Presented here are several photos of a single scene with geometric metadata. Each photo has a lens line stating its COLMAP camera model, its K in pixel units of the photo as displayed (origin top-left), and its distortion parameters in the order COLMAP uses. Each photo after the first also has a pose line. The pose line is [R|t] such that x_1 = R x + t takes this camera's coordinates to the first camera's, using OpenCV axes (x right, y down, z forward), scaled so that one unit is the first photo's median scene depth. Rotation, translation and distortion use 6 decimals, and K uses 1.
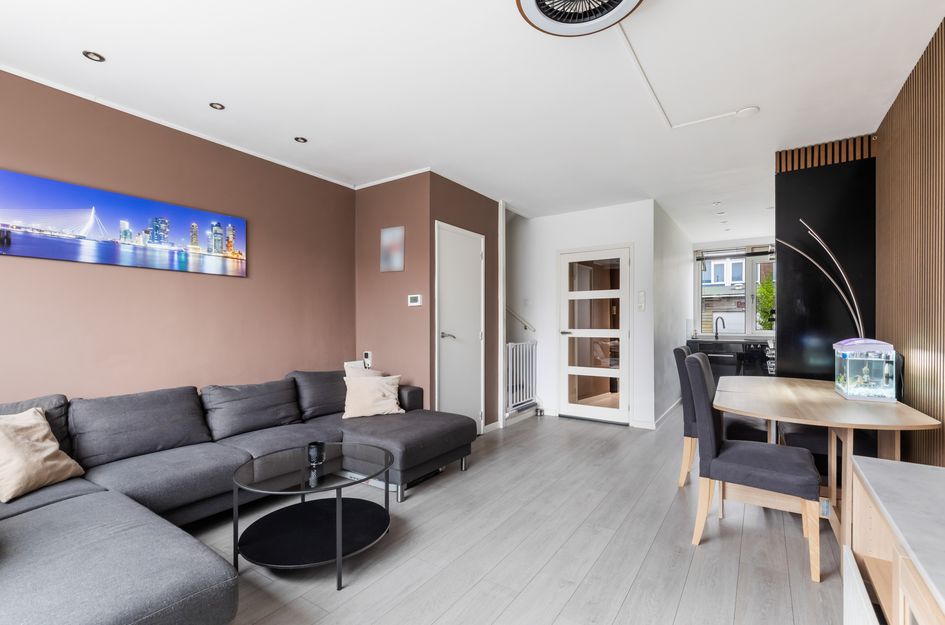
lens RADIAL K [[426.8, 0, 478.3], [0, 426.8, 323.6], [0, 0, 1]] dist [0.005200, 0.000116]
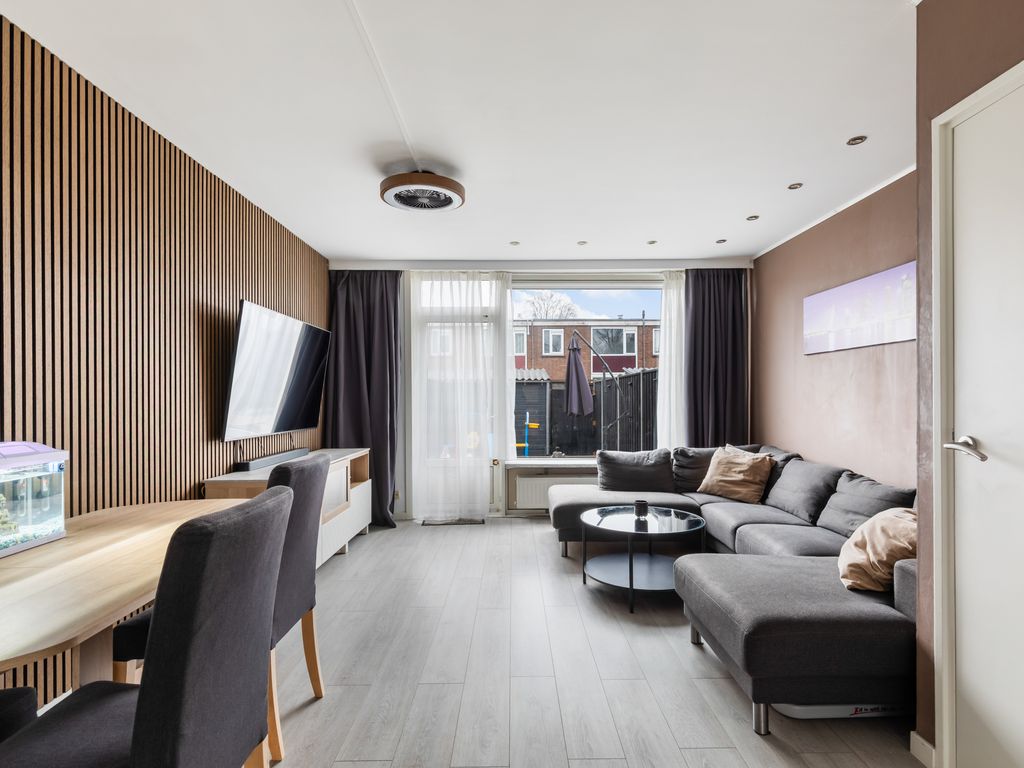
lens RADIAL K [[529.4, 0, 519.6], [0, 529.4, 399.1], [0, 0, 1]] dist [0.010055, -0.000982]
pose [[-0.826148, 0.005101, -0.563430, 0.489145], [0.002893, 0.999984, 0.004811, -0.014465], [0.563446, 0.002345, -0.826150, 1.304507]]
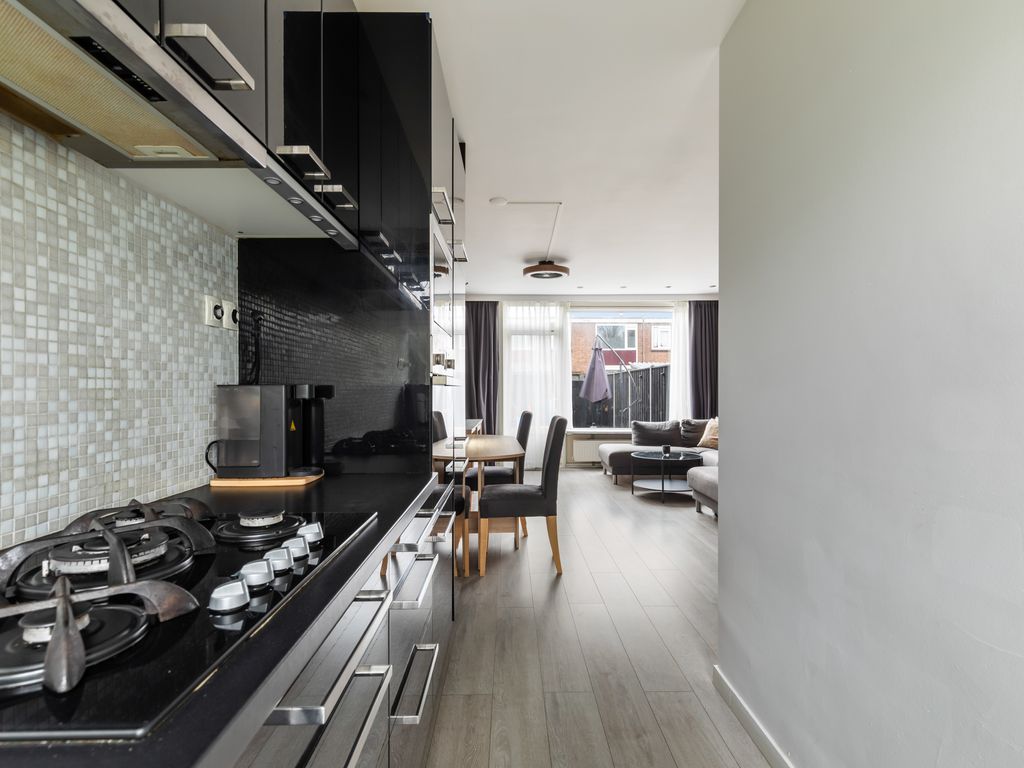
lens RADIAL K [[521.6, 0, 514.7], [0, 521.6, 387.9], [0, 0, 1]] dist [0.011943, -0.002056]
pose [[-0.826799, 0.000149, -0.562498, 1.094840], [-0.000382, 1.000000, 0.000826, -0.007380], [0.562498, 0.000898, -0.826798, 1.732942]]
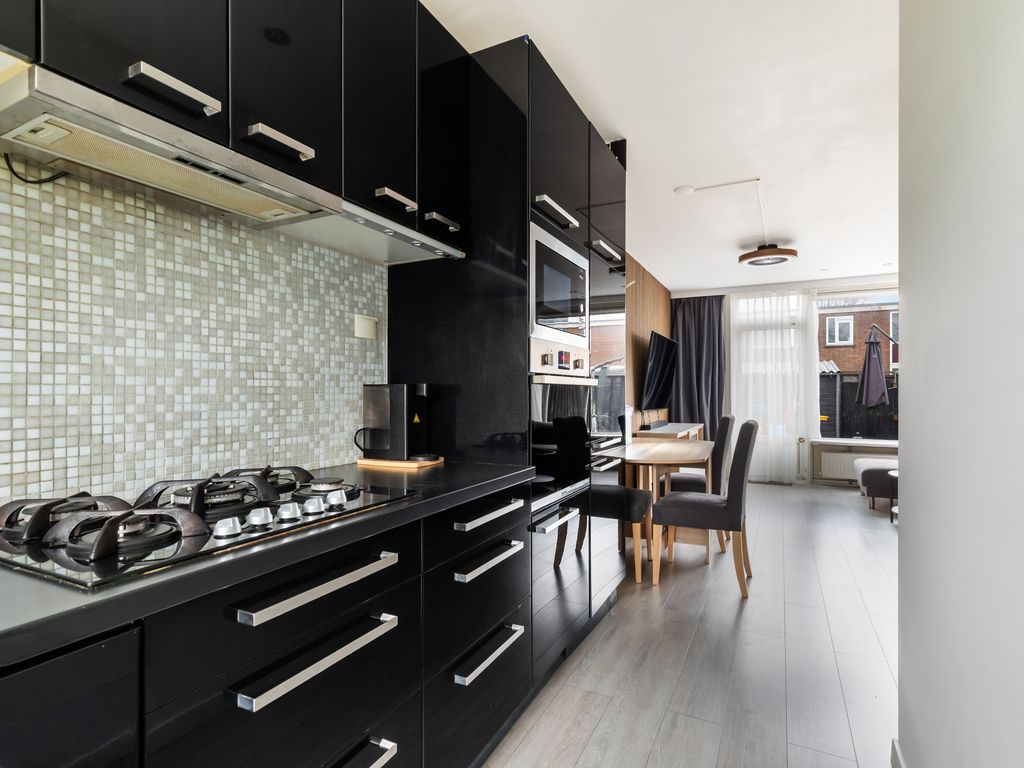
lens RADIAL K [[529.6, 0, 510.2], [0, 529.6, 390.5], [0, 0, 1]] dist [0.009143, -0.000842]
pose [[-0.993391, 0.000091, -0.114776, 0.966832], [0.000115, 1.000000, -0.000204, -0.002952], [0.114776, -0.000216, -0.993391, 1.804155]]
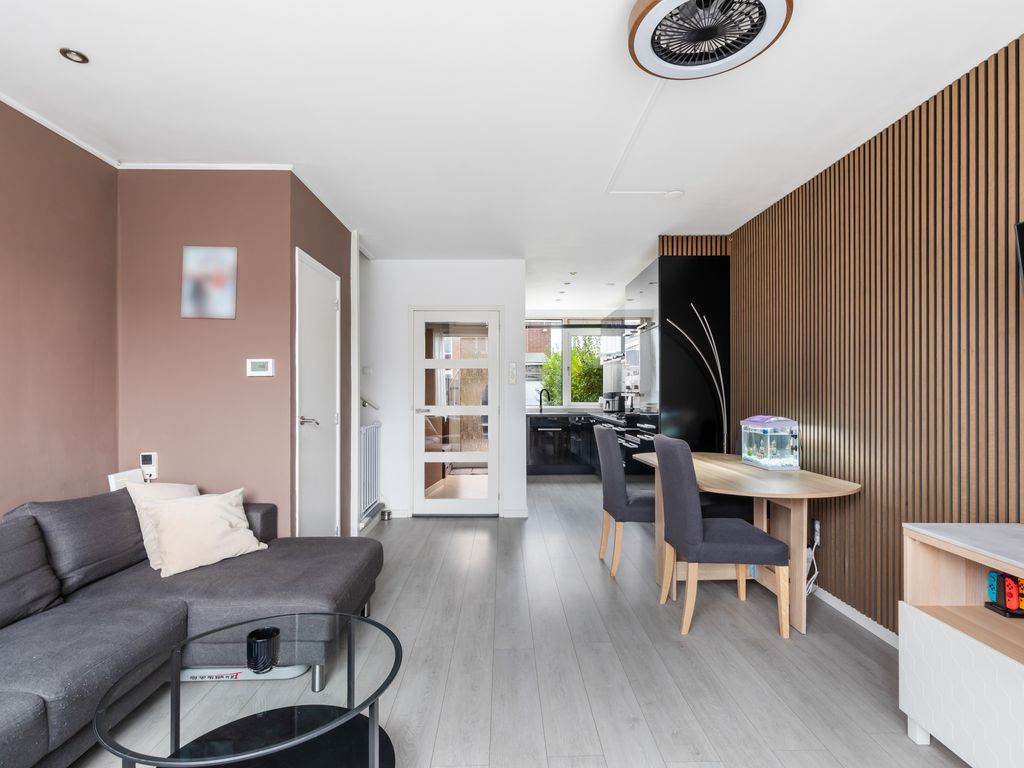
lens RADIAL K [[521.6, 0, 514.7], [0, 521.6, 387.9], [0, 0, 1]] dist [0.011943, -0.002056]
pose [[0.820168, 0.003700, 0.572110, -0.318140], [0.000233, 0.999977, -0.006802, -0.021086], [-0.572122, 0.005713, 0.820149, 0.160808]]
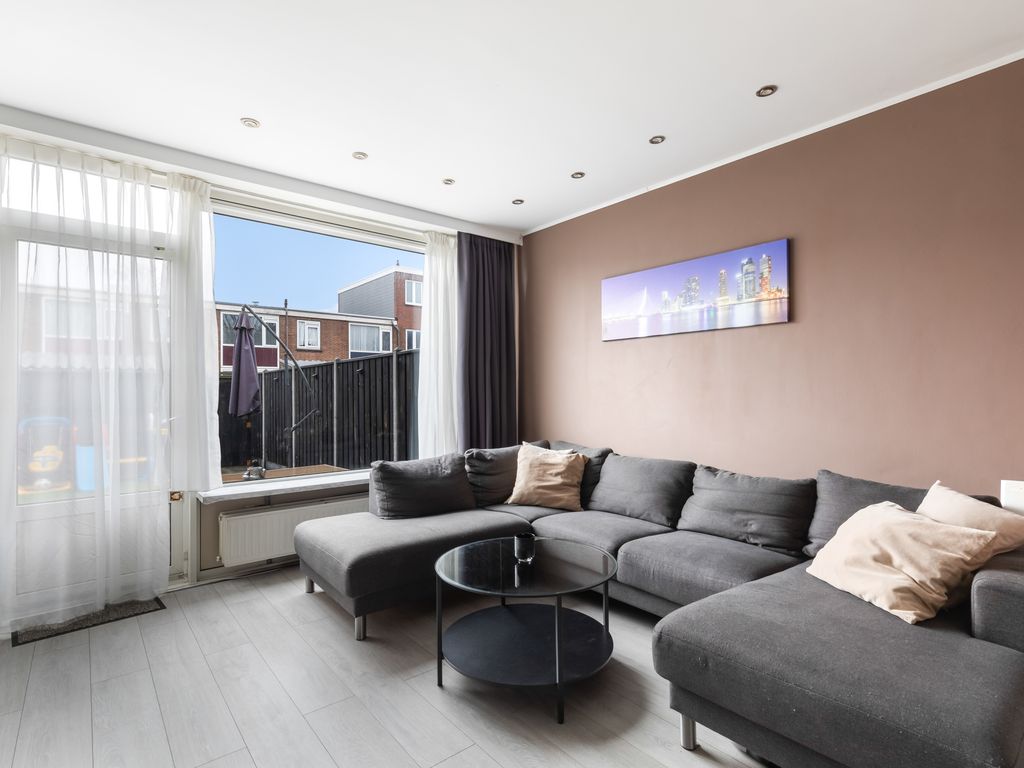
lens RADIAL K [[521.6, 0, 514.7], [0, 521.6, 387.9], [0, 0, 1]] dist [0.011943, -0.002056]
pose [[-0.290319, -0.007617, -0.956899, 0.379378], [0.006249, 0.999932, -0.009855, 0.002015], [0.956909, -0.008841, -0.290252, 0.807207]]
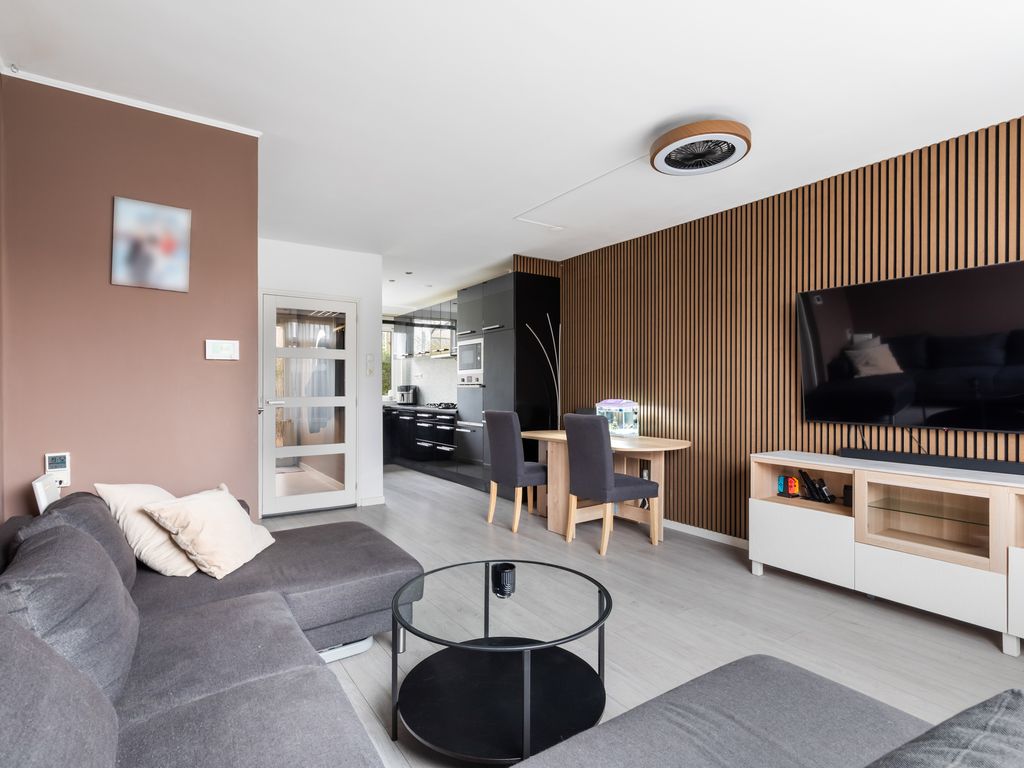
lens RADIAL K [[521.6, 0, 514.7], [0, 521.6, 387.9], [0, 0, 1]] dist [0.011943, -0.002056]
pose [[0.371856, 0.002251, 0.928288, -0.730778], [-0.001398, 0.999997, -0.001865, -0.003503], [-0.928289, -0.000605, 0.371858, 0.424835]]
